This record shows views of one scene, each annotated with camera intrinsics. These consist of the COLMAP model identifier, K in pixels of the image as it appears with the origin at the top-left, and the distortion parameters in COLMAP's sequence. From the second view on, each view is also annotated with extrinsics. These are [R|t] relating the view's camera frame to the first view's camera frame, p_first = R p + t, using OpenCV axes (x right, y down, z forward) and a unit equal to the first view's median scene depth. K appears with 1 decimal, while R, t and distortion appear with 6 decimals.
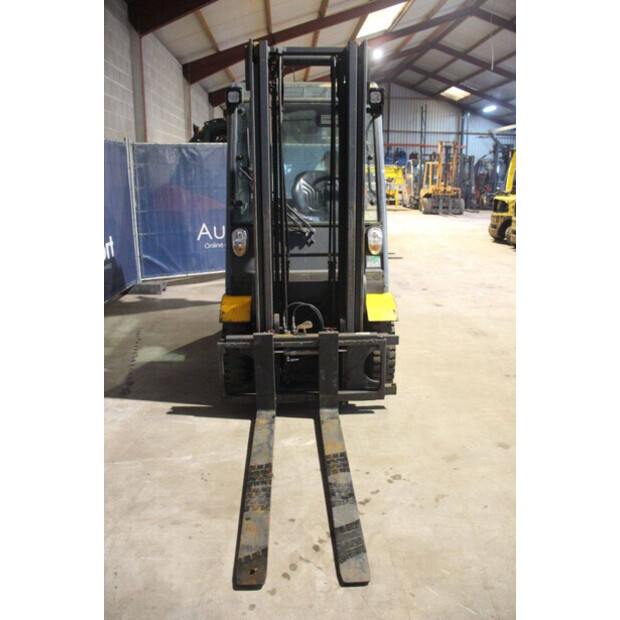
lens RADIAL K [[507.2, 0, 310.0], [0, 507.2, 306.2], [0, 0, 1]] dist [-0.141487, 0.083937]
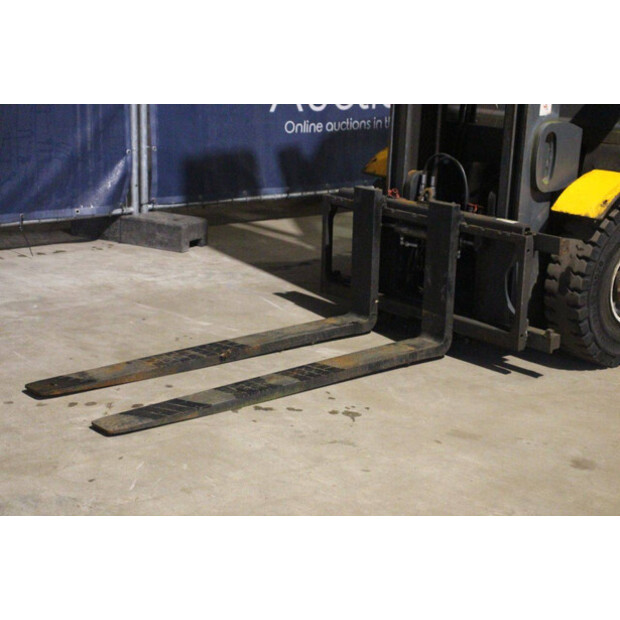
lens RADIAL K [[1169.5, 0, 314.7], [0, 1169.5, 311.2], [0, 0, 1]] dist [0.197829, 0.000000]
pose [[0.626135, 0.226948, -0.745955, 0.952960], [-0.232328, 0.967550, 0.099355, 0.069930], [0.744297, 0.111097, 0.658543, 0.000479]]
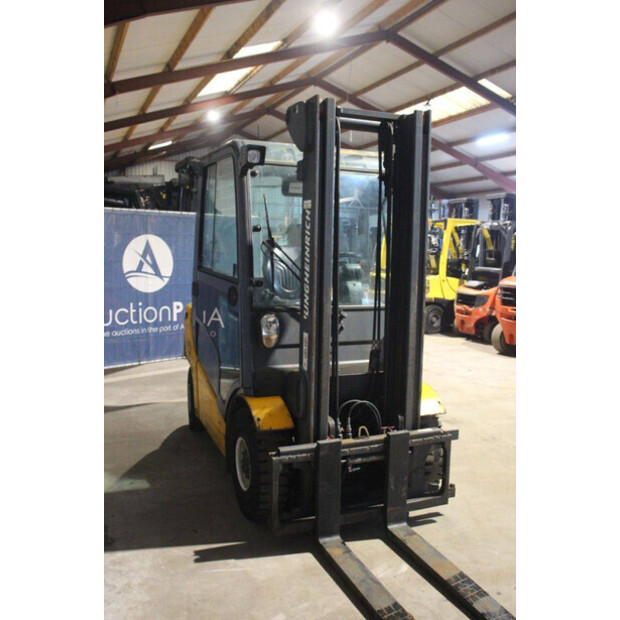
lens RADIAL K [[575.9, 0, 312.9], [0, 575.9, 312.1], [0, 0, 1]] dist [-0.061772, 0.000000]
pose [[0.938172, -0.012140, 0.345957, -0.417410], [0.062668, 0.988828, -0.135247, -0.026291], [-0.340450, 0.148565, 0.928451, 0.109412]]
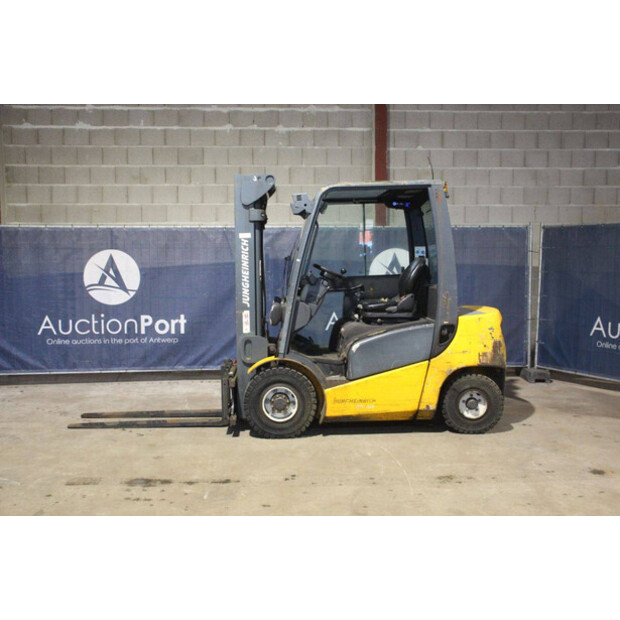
lens RADIAL K [[671.8, 0, 312.5], [0, 671.8, 309.8], [0, 0, 1]] dist [-0.032767, 0.000000]
pose [[0.007373, 0.075877, -0.997090, 1.932217], [-0.248100, 0.966079, 0.071682, -0.301644], [0.968706, 0.246849, 0.025948, 1.115056]]
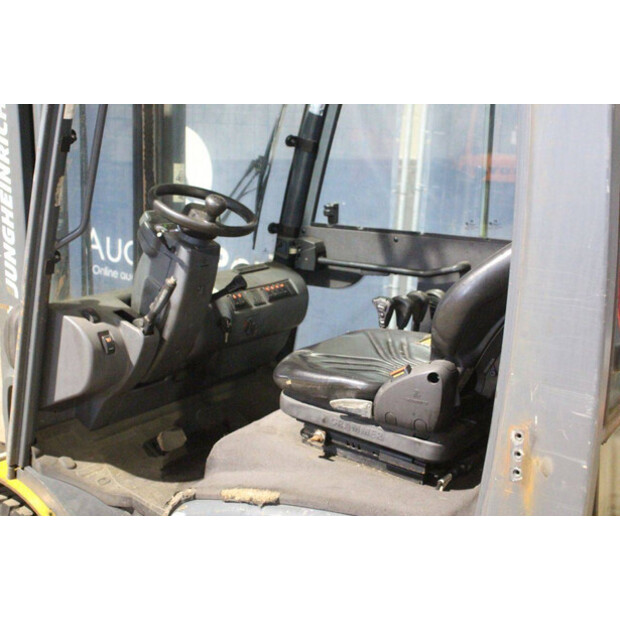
lens RADIAL K [[763.0, 0, 305.0], [0, 763.0, 311.2], [0, 0, 1]] dist [0.010586, 0.000000]
pose [[-0.623463, 0.159800, -0.765348, 0.502023], [-0.238147, 0.893563, 0.380568, -0.470761], [0.744701, 0.419535, -0.519048, 1.587090]]
